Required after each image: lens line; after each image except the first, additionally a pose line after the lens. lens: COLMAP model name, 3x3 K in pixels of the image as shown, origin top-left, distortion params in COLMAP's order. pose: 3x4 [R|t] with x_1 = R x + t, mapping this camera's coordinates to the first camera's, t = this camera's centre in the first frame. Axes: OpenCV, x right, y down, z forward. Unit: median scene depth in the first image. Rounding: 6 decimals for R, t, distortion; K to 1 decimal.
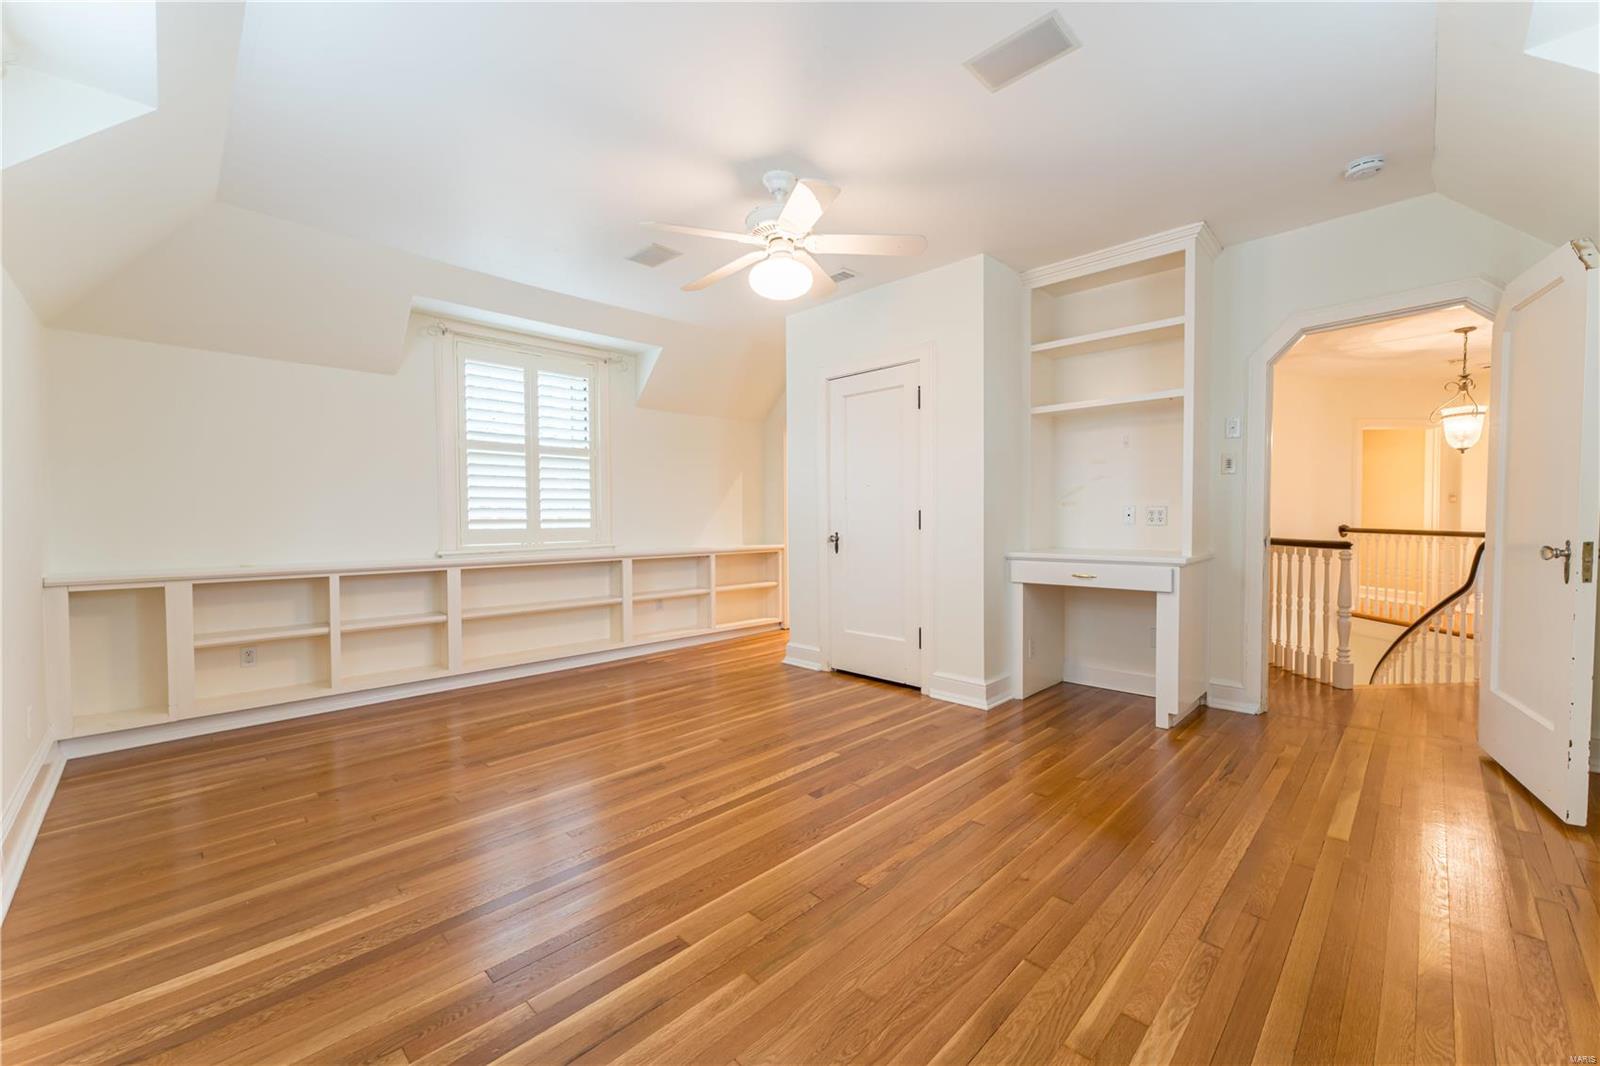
lens RADIAL K [[632.7, 0, 800.0], [0, 632.7, 533.0], [0, 0, 1]] dist [0.001832, 0.000112]
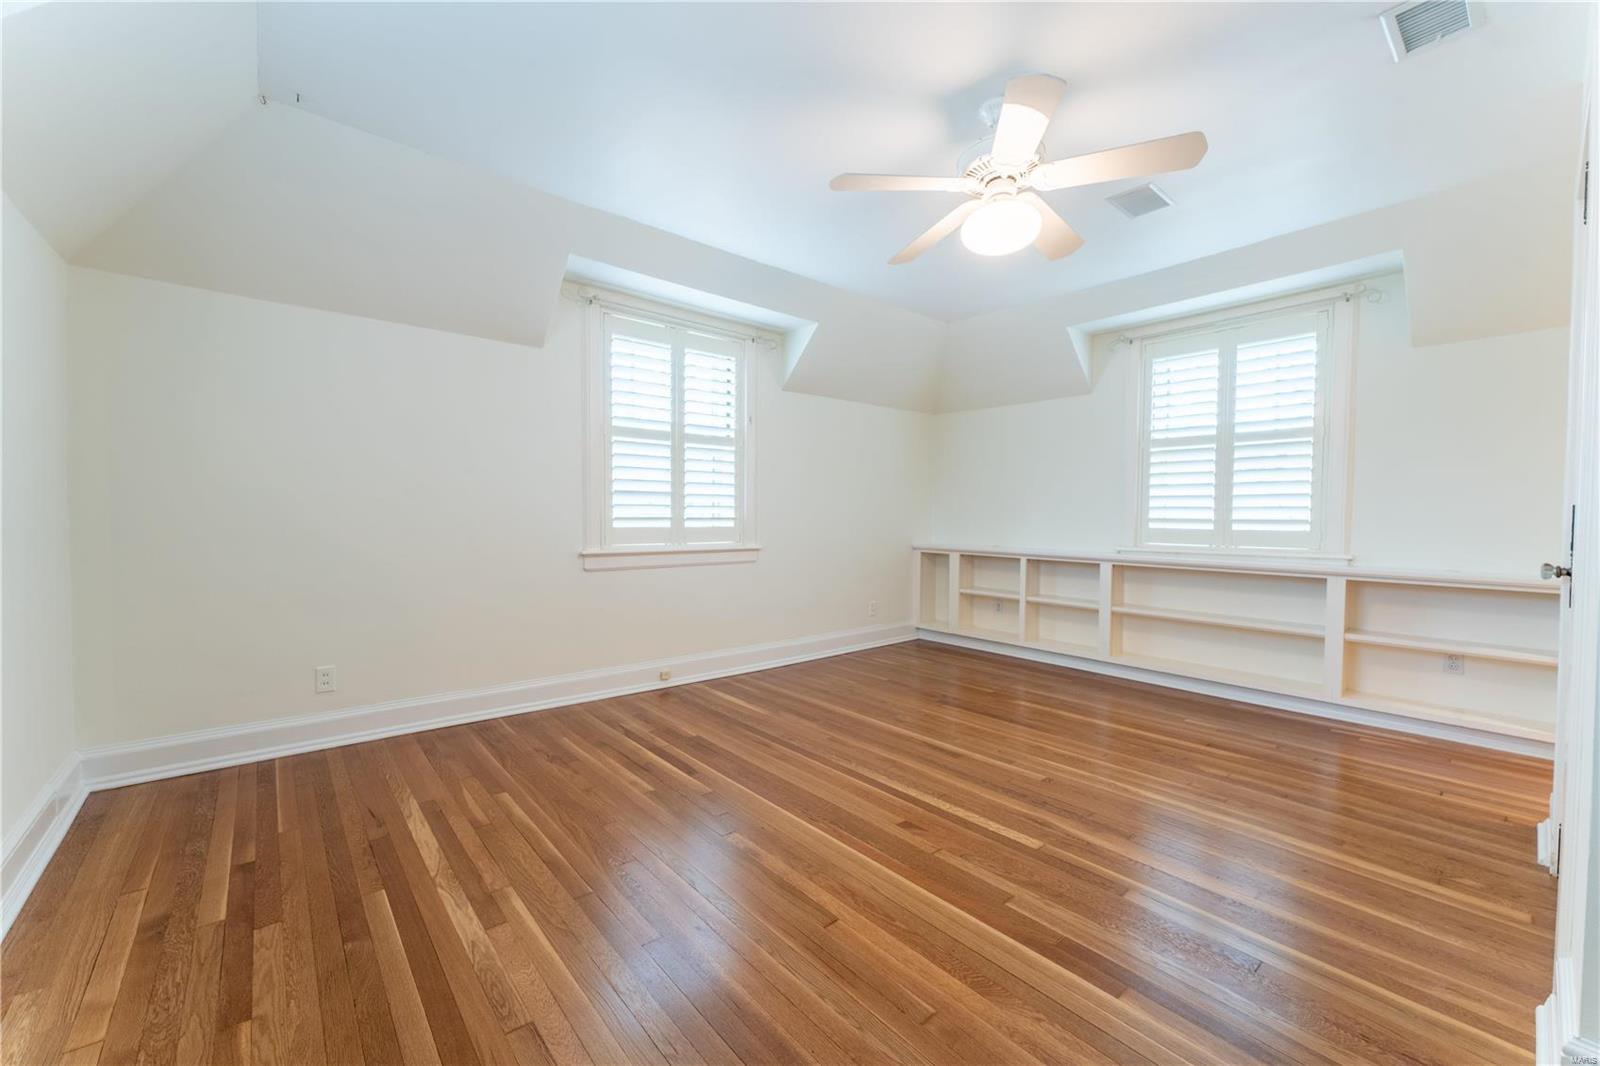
lens RADIAL K [[632.7, 0, 800.0], [0, 632.7, 533.0], [0, 0, 1]] dist [0.001832, 0.000112]
pose [[-0.080382, 0.034668, -0.996161, 0.672564], [-0.034914, 0.998684, 0.037573, -0.020331], [0.996152, 0.037801, -0.079065, 0.665312]]
